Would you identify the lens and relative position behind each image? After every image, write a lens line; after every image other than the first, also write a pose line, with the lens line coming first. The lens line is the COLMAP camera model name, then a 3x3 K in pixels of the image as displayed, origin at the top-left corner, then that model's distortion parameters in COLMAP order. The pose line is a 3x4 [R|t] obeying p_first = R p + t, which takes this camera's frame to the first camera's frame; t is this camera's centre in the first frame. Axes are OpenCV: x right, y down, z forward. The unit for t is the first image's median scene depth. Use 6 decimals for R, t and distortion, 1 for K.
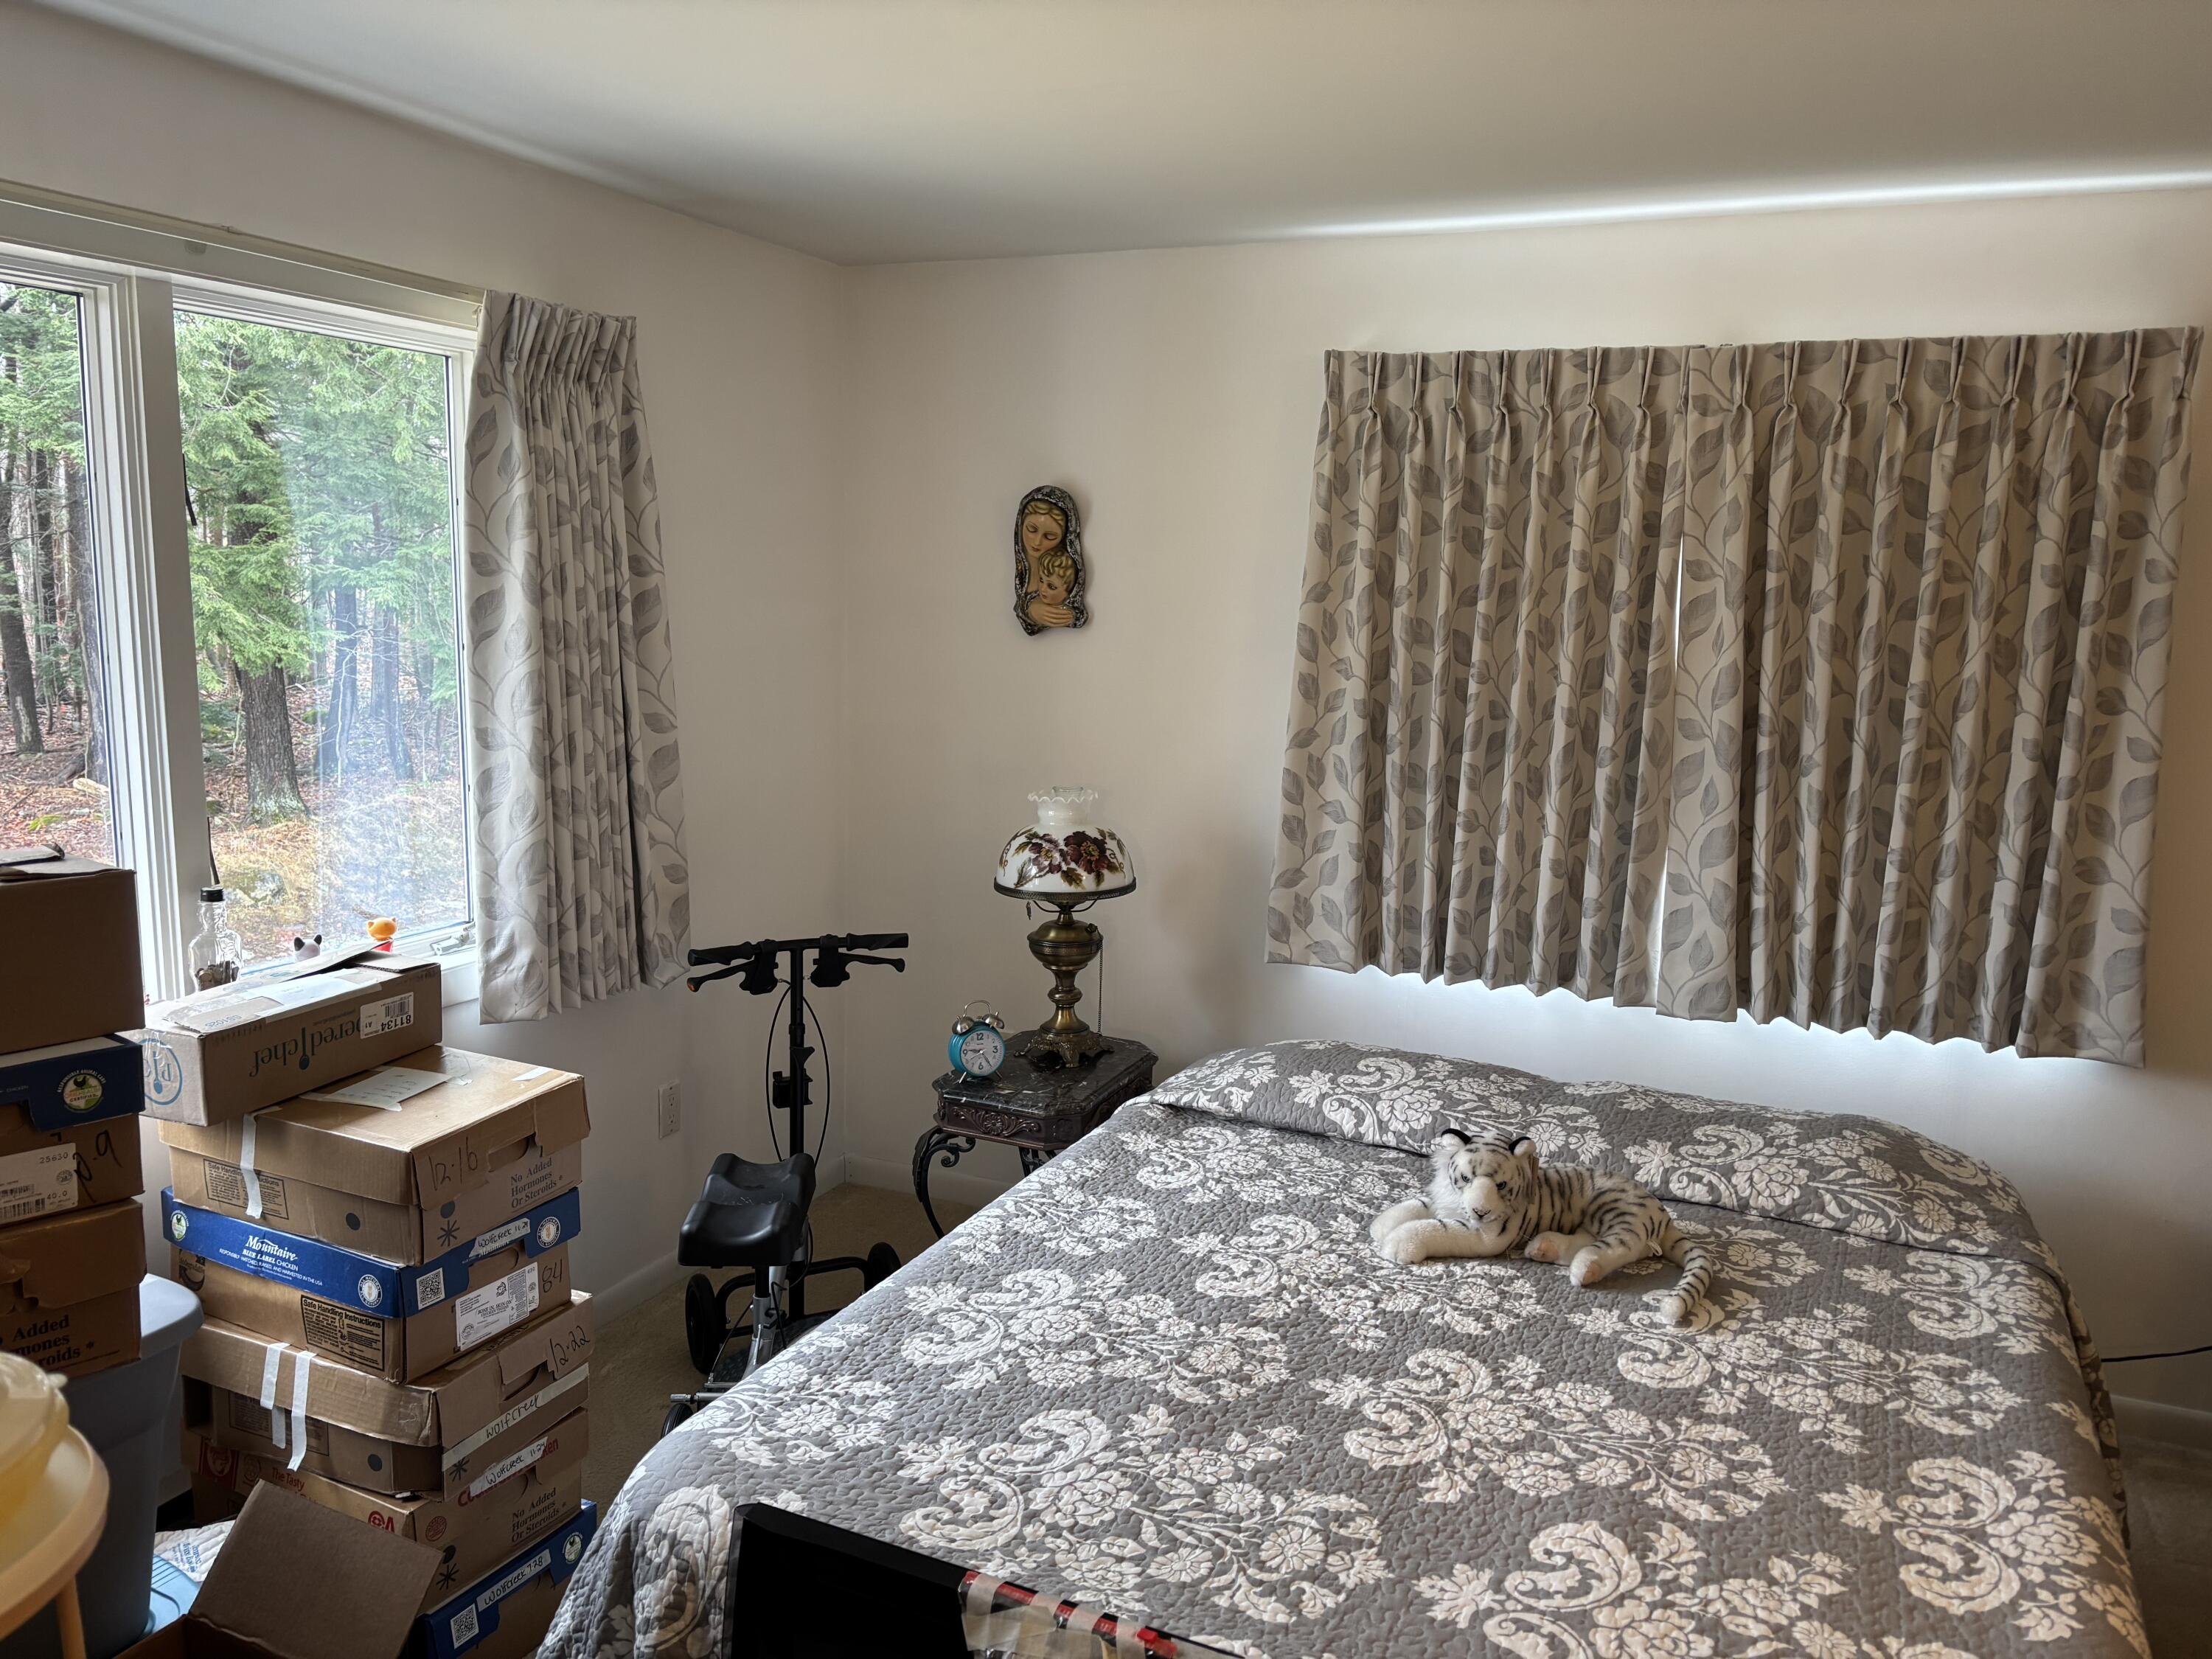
lens RADIAL K [[1673.6, 0, 1112.3], [0, 1673.6, 834.8], [0, 0, 1]] dist [0.051258, -0.059633]
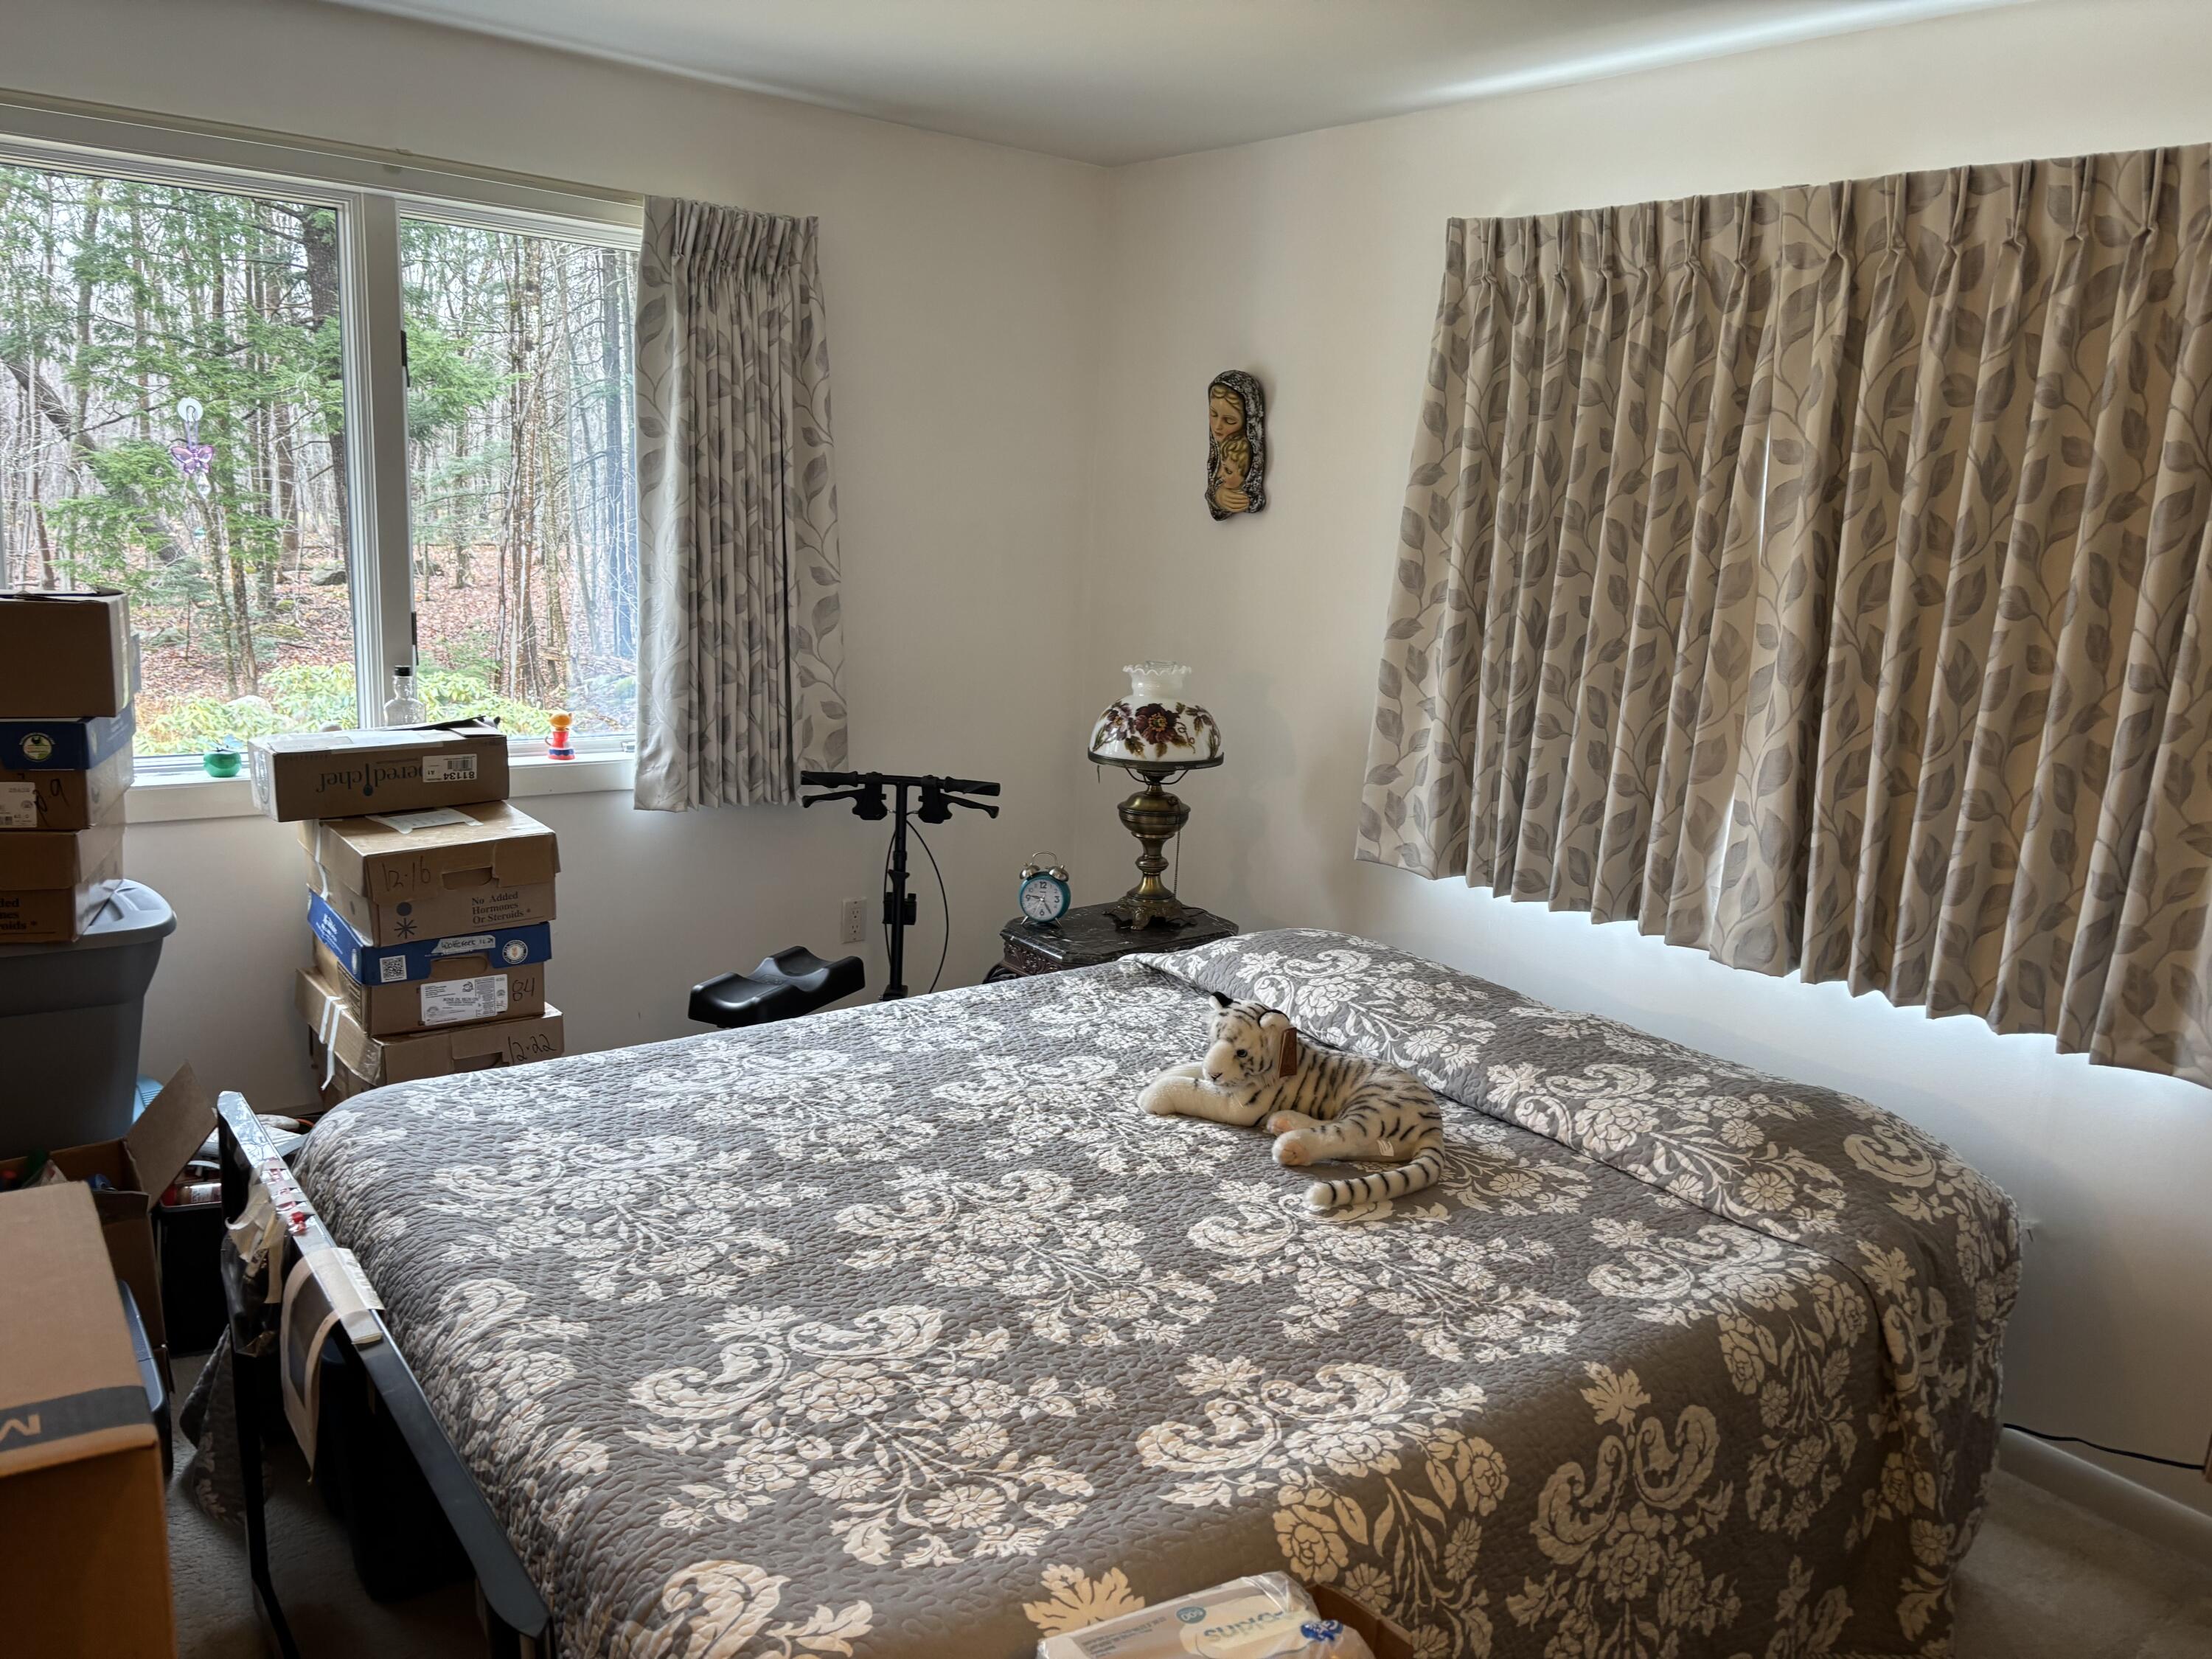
lens RADIAL K [[1673.6, 0, 1107.3], [0, 1673.6, 830.2], [0, 0, 1]] dist [0.051258, -0.059633]
pose [[0.882850, 0.115575, -0.455212, 0.491313], [-0.103871, 0.993296, 0.050740, 0.030595], [0.458024, 0.002487, 0.888936, 0.076116]]
